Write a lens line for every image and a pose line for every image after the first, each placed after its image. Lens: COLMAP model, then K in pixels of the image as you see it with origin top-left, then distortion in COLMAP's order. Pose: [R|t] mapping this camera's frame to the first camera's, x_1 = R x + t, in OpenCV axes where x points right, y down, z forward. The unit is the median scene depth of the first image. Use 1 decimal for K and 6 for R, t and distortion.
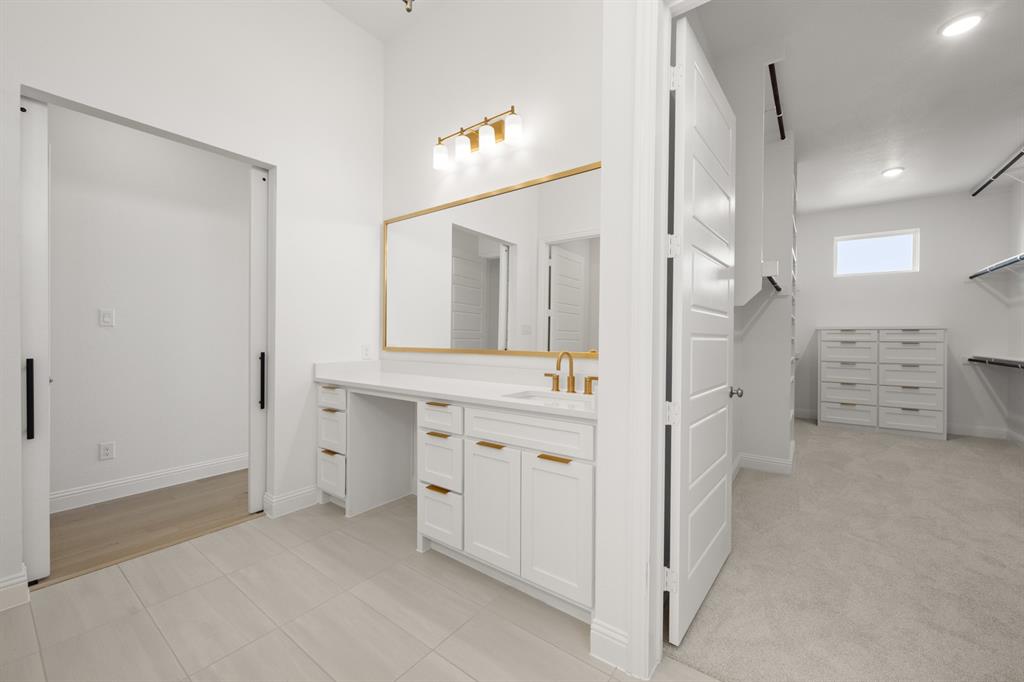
lens RADIAL K [[395.3, 0, 535.5], [0, 395.3, 337.2], [0, 0, 1]] dist [0.012119, -0.000378]
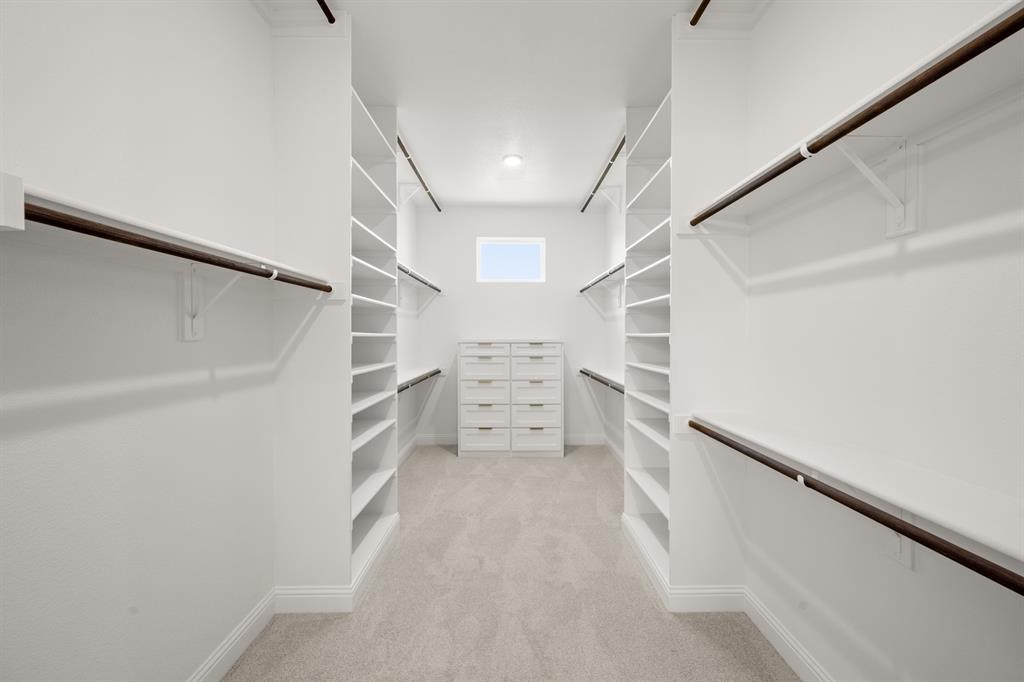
lens RADIAL K [[402.8, 0, 512.5], [0, 402.8, 338.5], [0, 0, 1]] dist [-0.000620, -0.000300]
pose [[0.809972, -0.009827, 0.586386, 0.335959], [0.006781, 0.999950, 0.007390, -0.036320], [-0.586429, -0.002009, 0.809998, 0.265590]]
